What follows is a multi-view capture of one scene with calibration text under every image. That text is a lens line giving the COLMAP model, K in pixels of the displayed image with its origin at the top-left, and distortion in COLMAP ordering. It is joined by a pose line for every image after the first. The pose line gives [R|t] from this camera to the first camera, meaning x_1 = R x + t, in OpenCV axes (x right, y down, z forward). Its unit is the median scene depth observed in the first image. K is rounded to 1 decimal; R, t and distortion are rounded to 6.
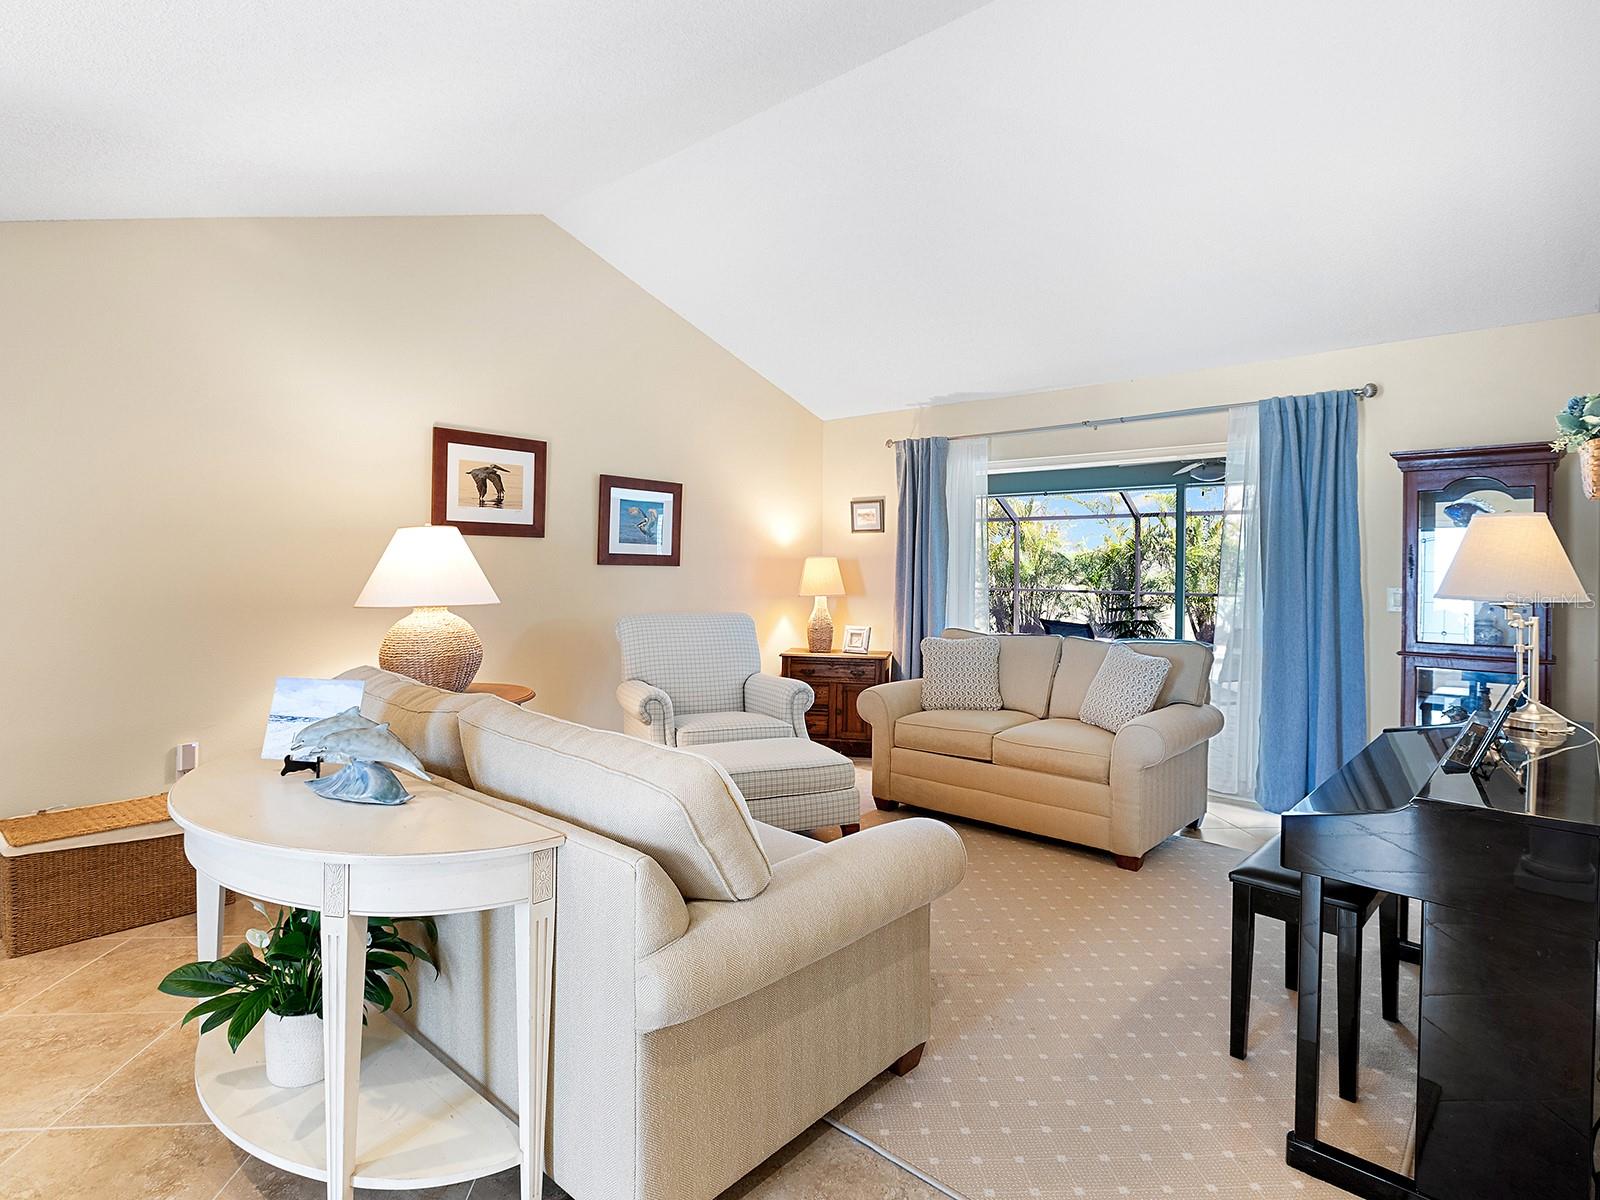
lens RADIAL K [[856.0, 0, 841.5], [0, 856.0, 562.9], [0, 0, 1]] dist [0.001848, 0.000808]
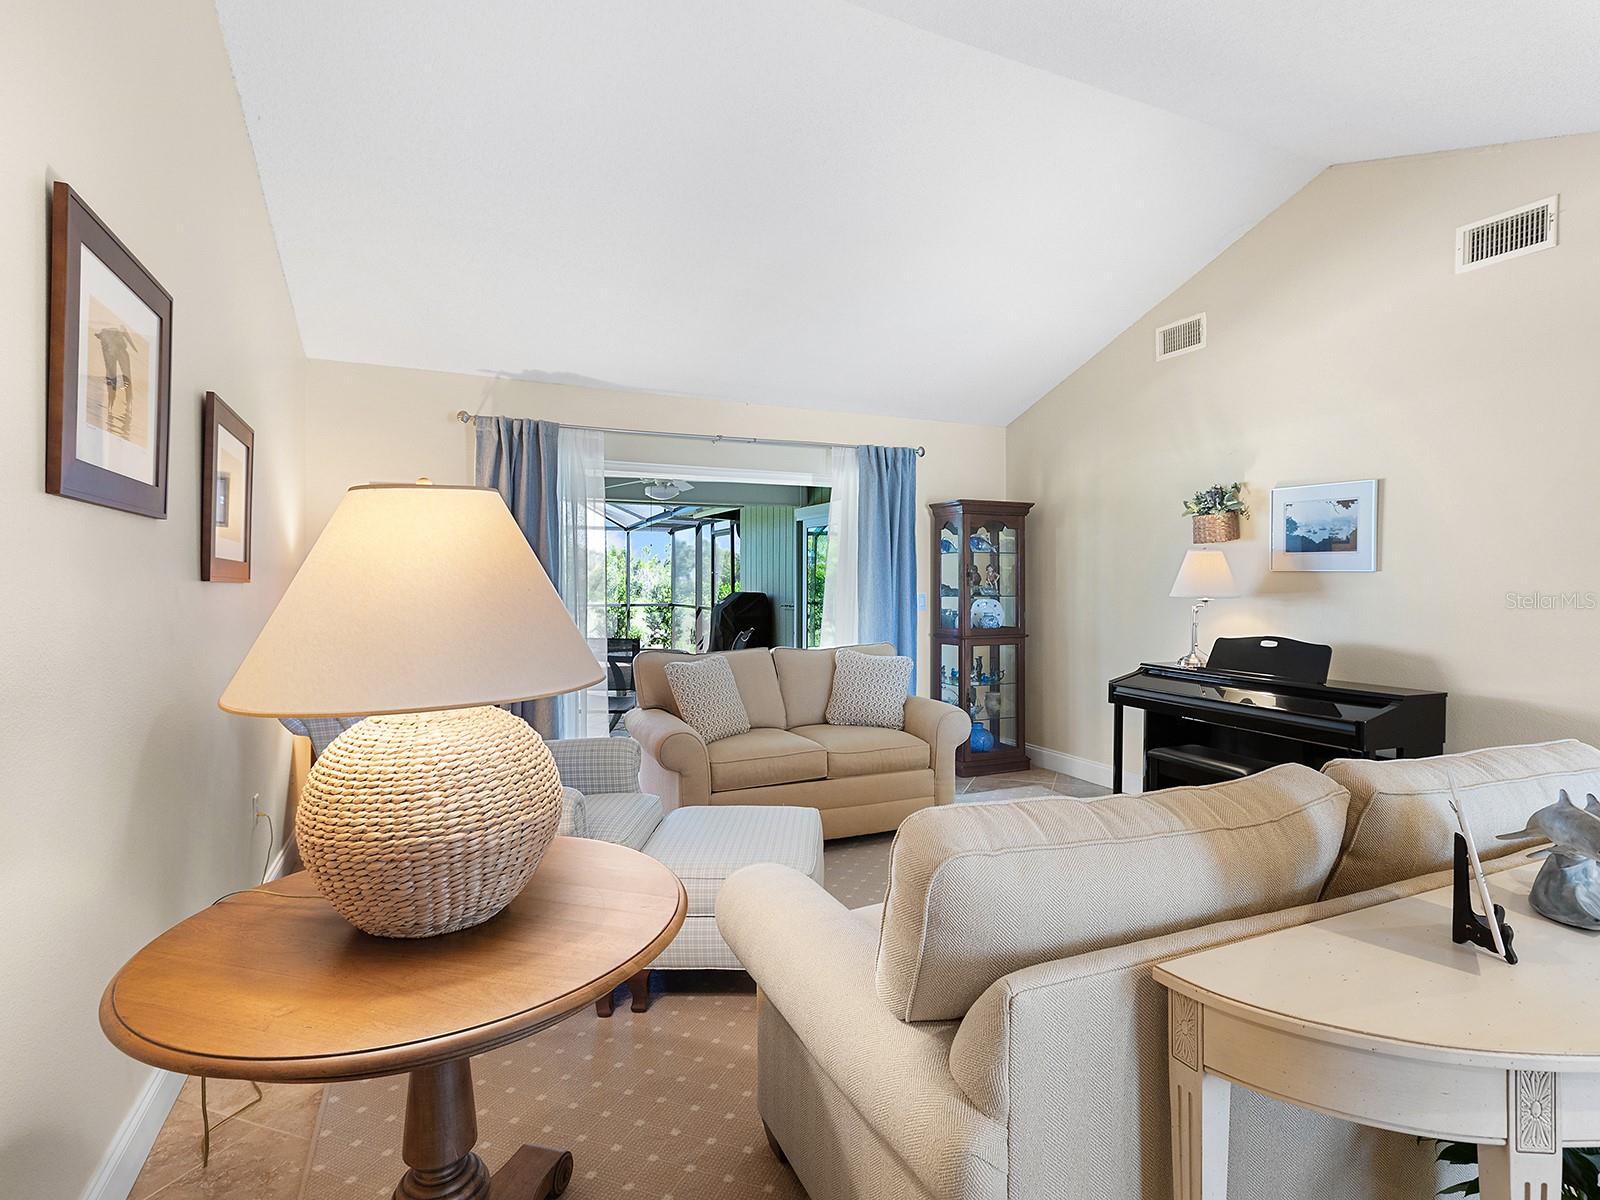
lens RADIAL K [[809.5, 0, 800.0], [0, 809.5, 600.0], [0, 0, 1]] dist [-0.002206, 0.000179]
pose [[0.429775, -0.030002, 0.902438, -0.581600], [-0.000840, 0.999434, 0.033627, -0.004158], [-0.902936, -0.015210, 0.429506, 0.539170]]
